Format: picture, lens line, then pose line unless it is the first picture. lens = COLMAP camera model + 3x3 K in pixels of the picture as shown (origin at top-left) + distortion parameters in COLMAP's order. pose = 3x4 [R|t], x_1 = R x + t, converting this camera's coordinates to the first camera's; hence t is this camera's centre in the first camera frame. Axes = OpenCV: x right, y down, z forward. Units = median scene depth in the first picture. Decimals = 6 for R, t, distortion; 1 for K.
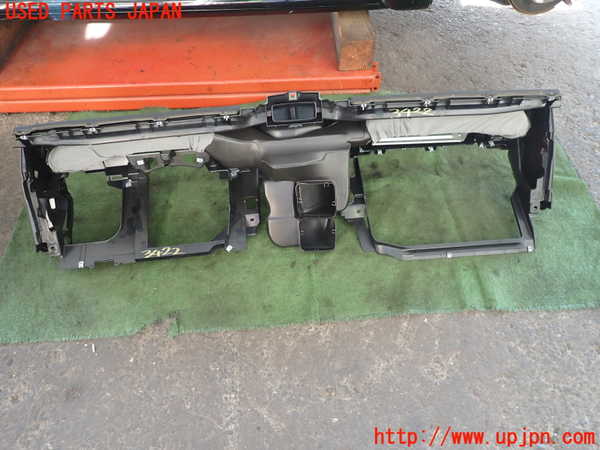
lens RADIAL K [[444.5, 0, 300.0], [0, 444.5, 225.0], [0, 0, 1]] dist [0.008929, 0.003042]
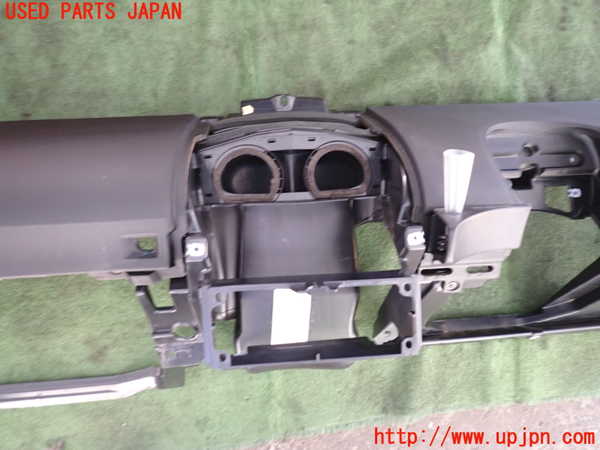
lens RADIAL K [[444.5, 0, 300.0], [0, 444.5, 225.0], [0, 0, 1]] dist [0.008929, 0.003042]
pose [[0.993850, -0.037604, 0.104151, 0.012314], [-0.043460, 0.732632, 0.679236, -0.512343], [-0.101846, -0.679586, 0.726492, 0.741702]]
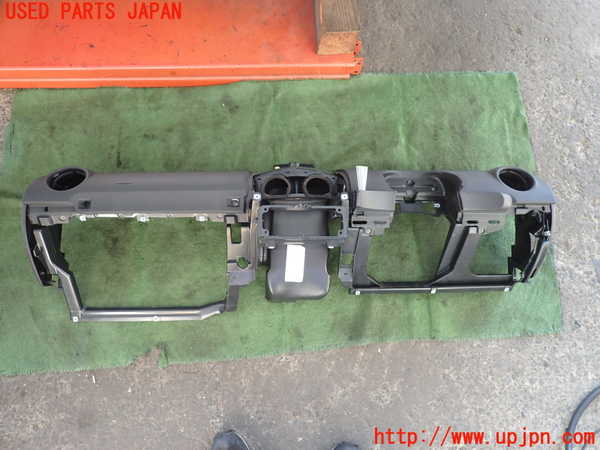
lens RADIAL K [[444.5, 0, 300.0], [0, 444.5, 225.0], [0, 0, 1]] dist [0.008929, 0.003042]
pose [[0.997728, 0.005125, 0.067180, -0.009048], [-0.031010, 0.920140, 0.390360, -0.563277], [-0.059814, -0.391557, 0.918208, 0.059441]]
